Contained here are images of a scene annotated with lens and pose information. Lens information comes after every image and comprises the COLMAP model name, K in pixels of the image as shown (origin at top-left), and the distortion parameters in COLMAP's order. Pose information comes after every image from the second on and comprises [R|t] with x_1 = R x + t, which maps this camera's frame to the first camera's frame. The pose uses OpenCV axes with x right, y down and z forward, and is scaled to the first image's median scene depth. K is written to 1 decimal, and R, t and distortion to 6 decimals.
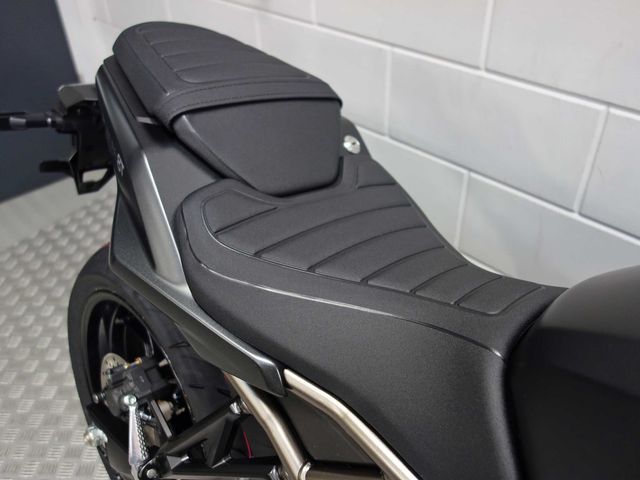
lens RADIAL K [[578.4, 0, 320.0], [0, 578.4, 240.0], [0, 0, 1]] dist [0.004828, 0.001654]
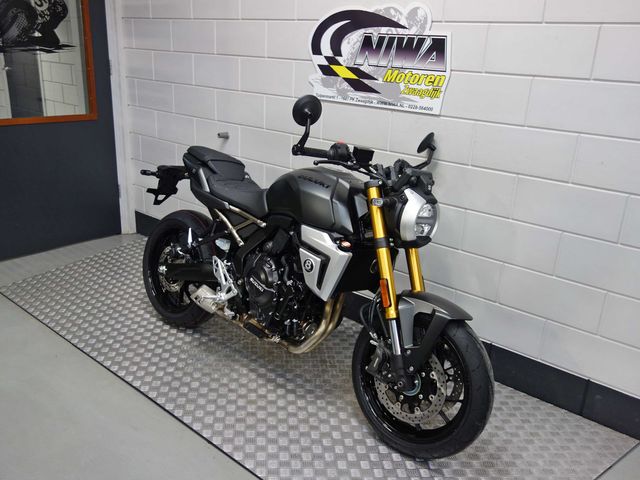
lens RADIAL K [[578.4, 0, 320.0], [0, 578.4, 240.0], [0, 0, 1]] dist [0.004828, 0.001654]
pose [[0.990982, 0.039299, 0.128101, 0.074641], [0.001091, 0.953625, -0.300996, 1.740421], [-0.133990, 0.298422, 0.944982, -3.229802]]
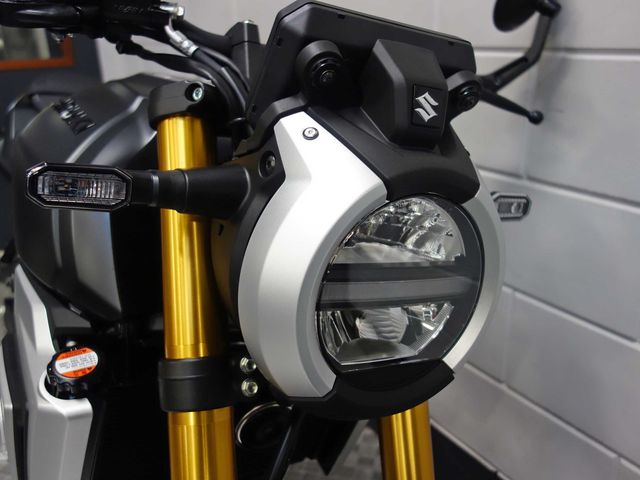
lens RADIAL K [[578.4, 0, 320.0], [0, 578.4, 240.0], [0, 0, 1]] dist [0.004828, 0.001654]
pose [[0.971925, 0.085110, -0.219356, 1.206454], [-0.146667, 0.948145, -0.281974, 0.718852], [0.183983, 0.306230, 0.934009, -0.671530]]
